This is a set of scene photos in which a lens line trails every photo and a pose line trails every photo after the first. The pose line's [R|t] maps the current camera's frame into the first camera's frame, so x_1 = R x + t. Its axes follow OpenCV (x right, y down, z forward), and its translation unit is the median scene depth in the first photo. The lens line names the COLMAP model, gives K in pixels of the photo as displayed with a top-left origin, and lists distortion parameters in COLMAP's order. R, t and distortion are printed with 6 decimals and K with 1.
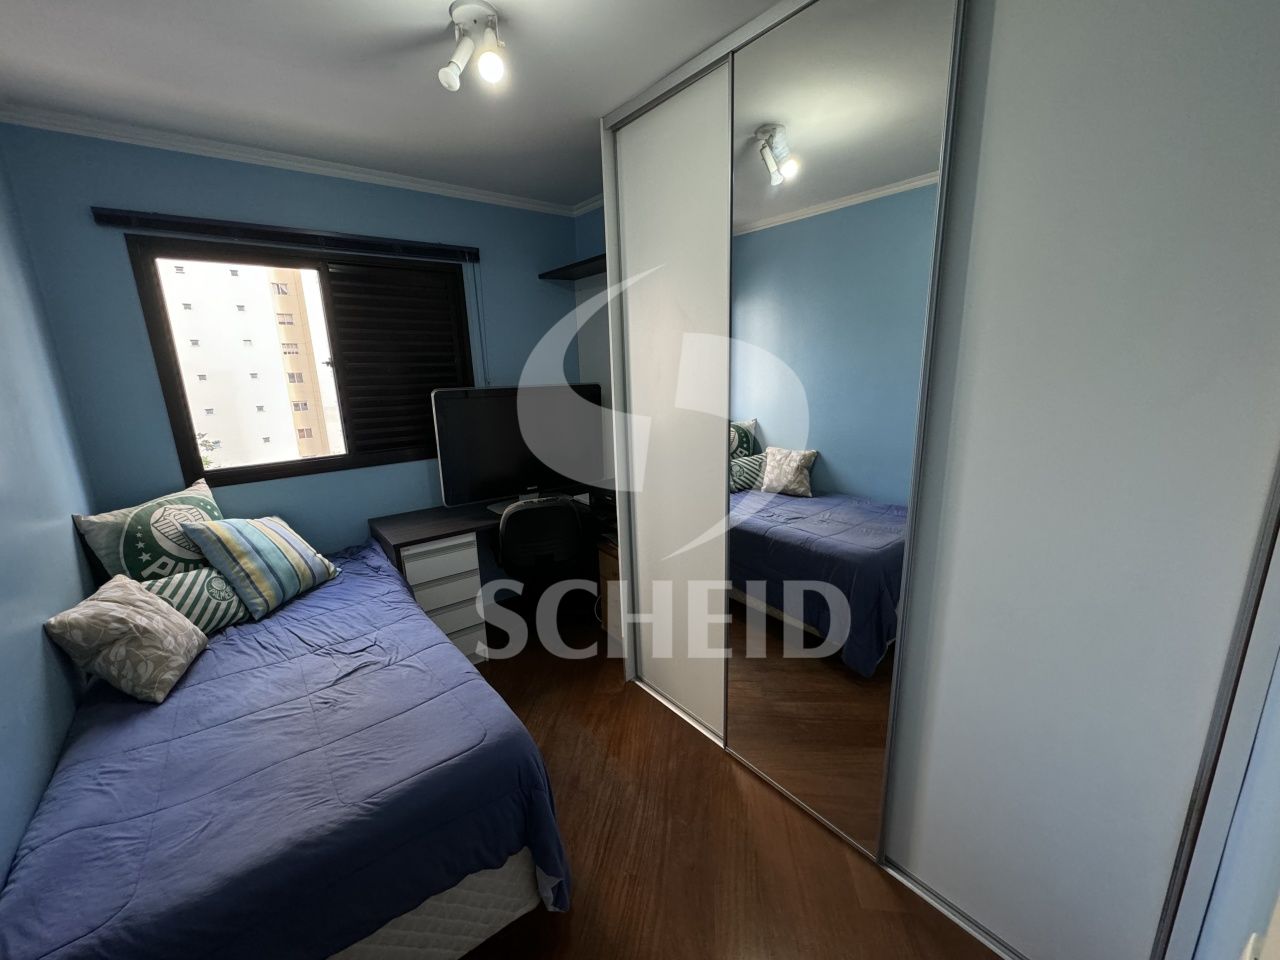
lens RADIAL K [[511.4, 0, 639.0], [0, 511.4, 478.0], [0, 0, 1]] dist [-0.003996, -0.000487]
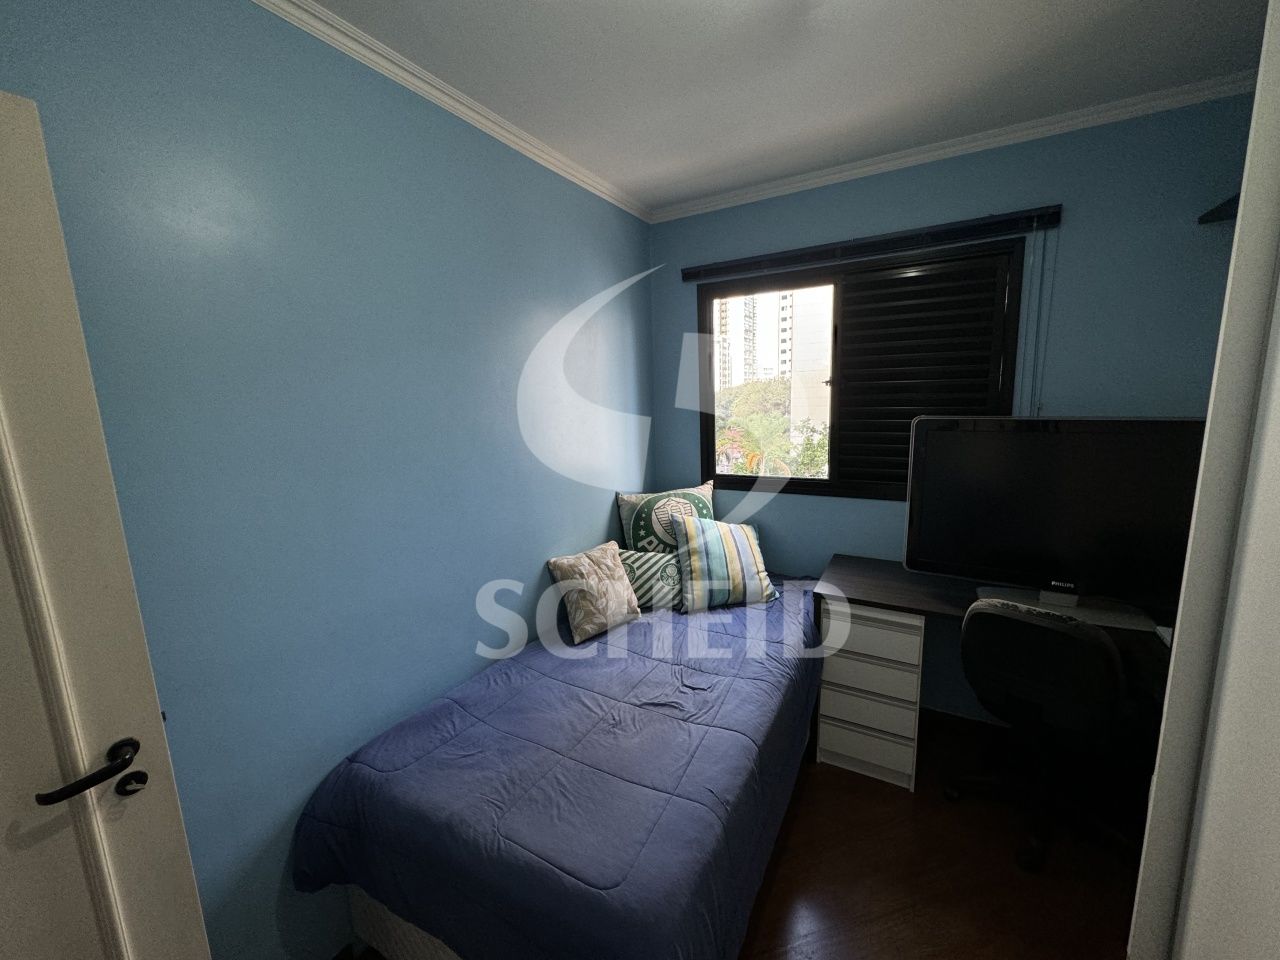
lens RADIAL K [[511.4, 0, 639.0], [0, 511.4, 478.0], [0, 0, 1]] dist [-0.003996, -0.000487]
pose [[0.376379, 0.163755, -0.911879, 0.197336], [-0.181514, 0.978214, 0.100747, -0.109320], [0.908511, 0.127600, 0.397903, 0.430273]]
